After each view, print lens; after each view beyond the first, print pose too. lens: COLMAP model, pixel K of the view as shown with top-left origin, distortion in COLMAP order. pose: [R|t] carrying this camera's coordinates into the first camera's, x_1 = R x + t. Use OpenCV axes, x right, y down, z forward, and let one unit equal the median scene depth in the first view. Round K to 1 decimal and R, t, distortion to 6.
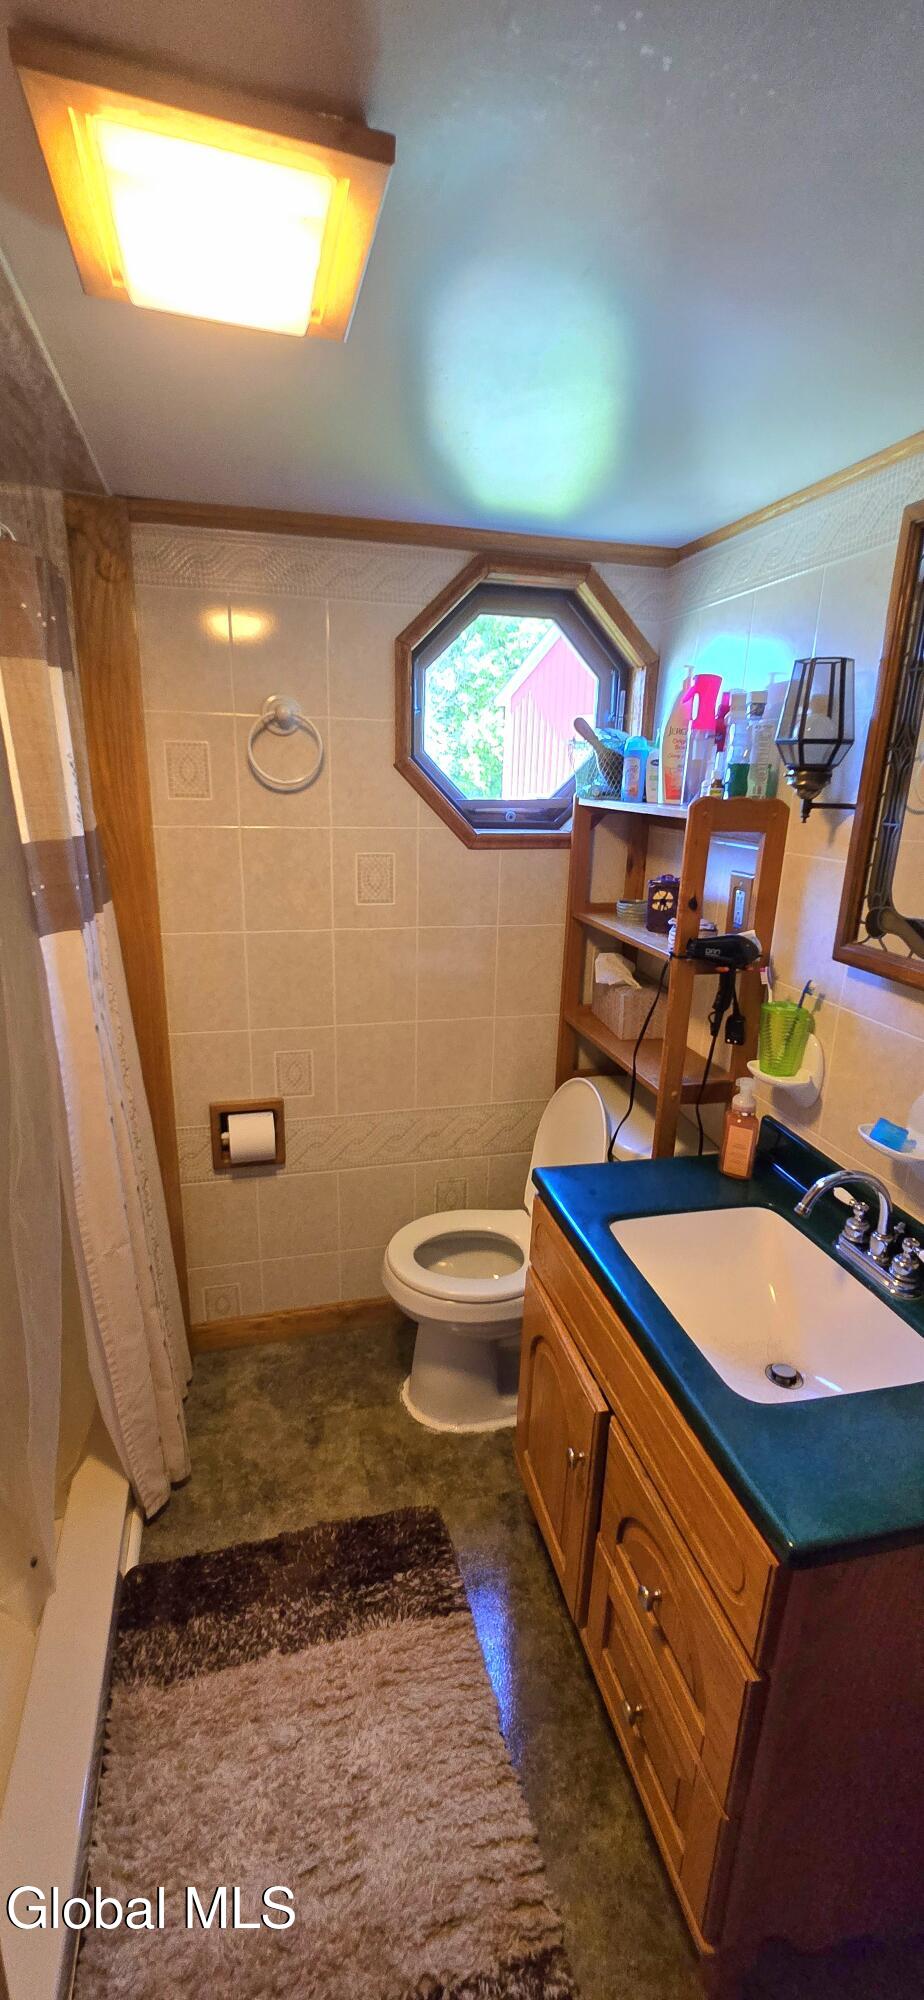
lens RADIAL K [[821.8, 0, 457.1], [0, 821.8, 998.0], [0, 0, 1]] dist [-0.012180, 0.005836]
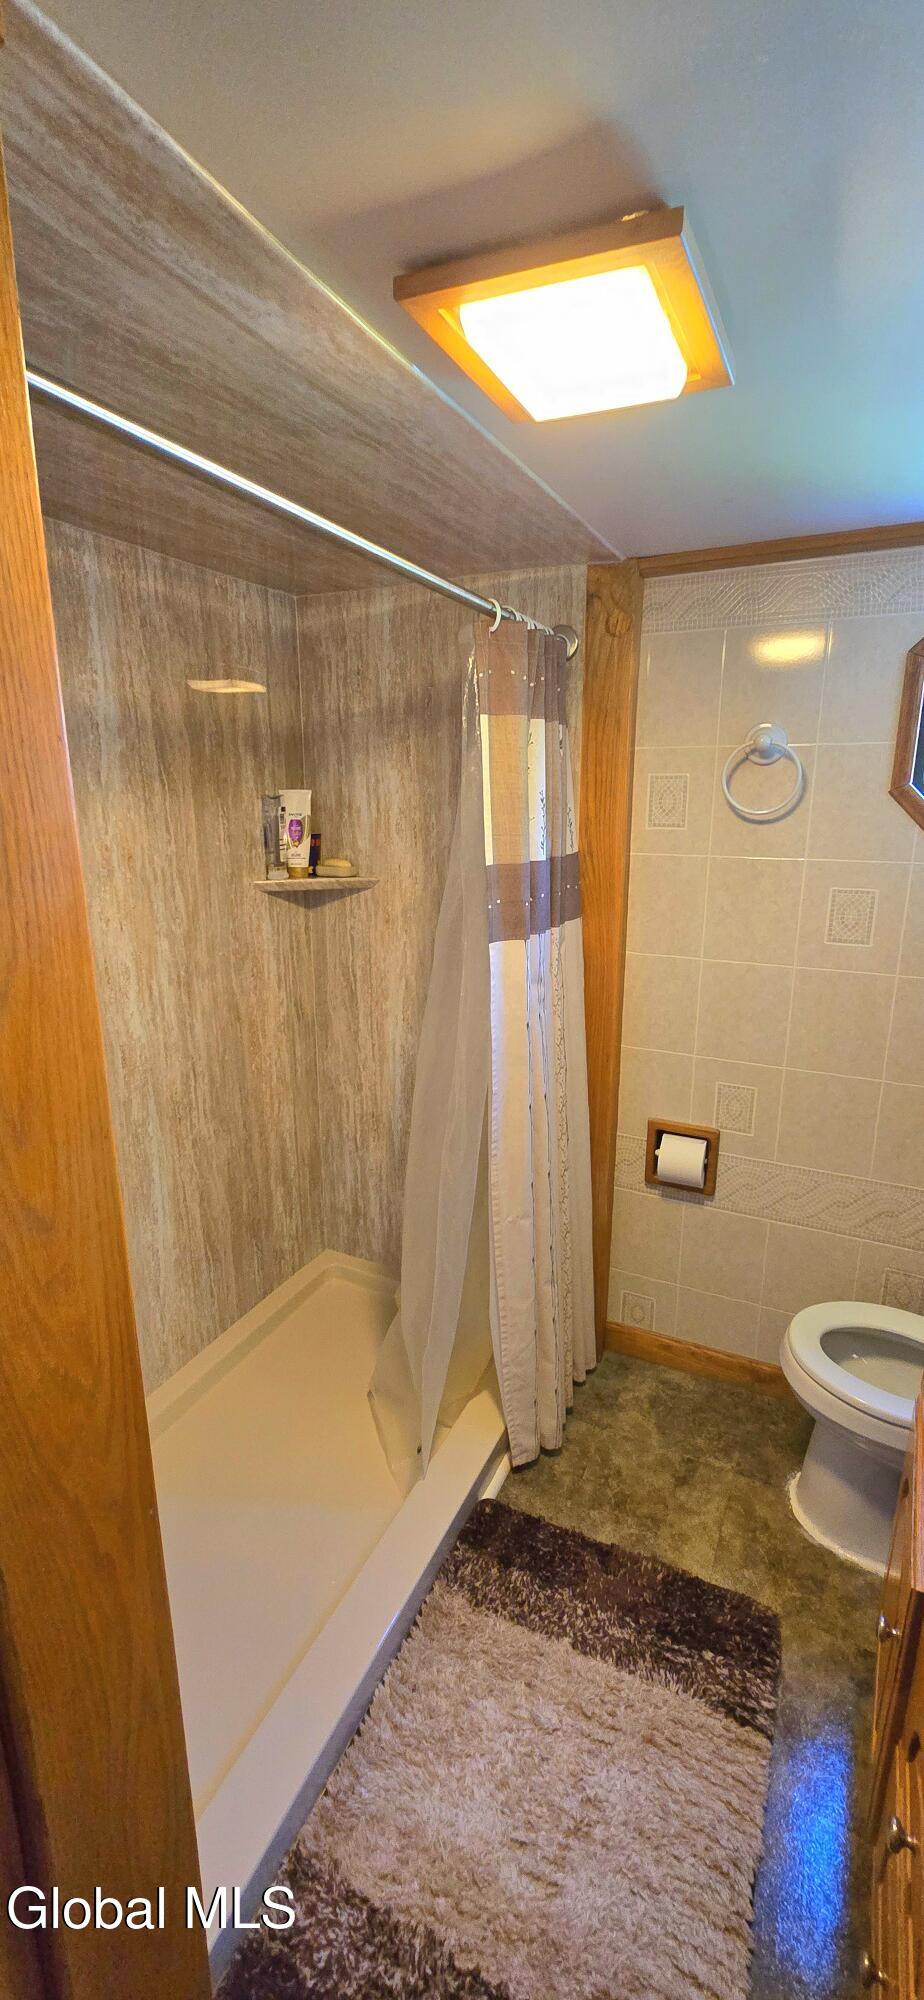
lens RADIAL K [[821.8, 0, 457.1], [0, 821.8, 998.0], [0, 0, 1]] dist [-0.012180, 0.005836]
pose [[0.759710, 0.134992, -0.636096, 0.197266], [-0.154153, 0.987718, 0.025503, -0.014536], [0.631726, 0.078681, 0.771188, 0.036393]]
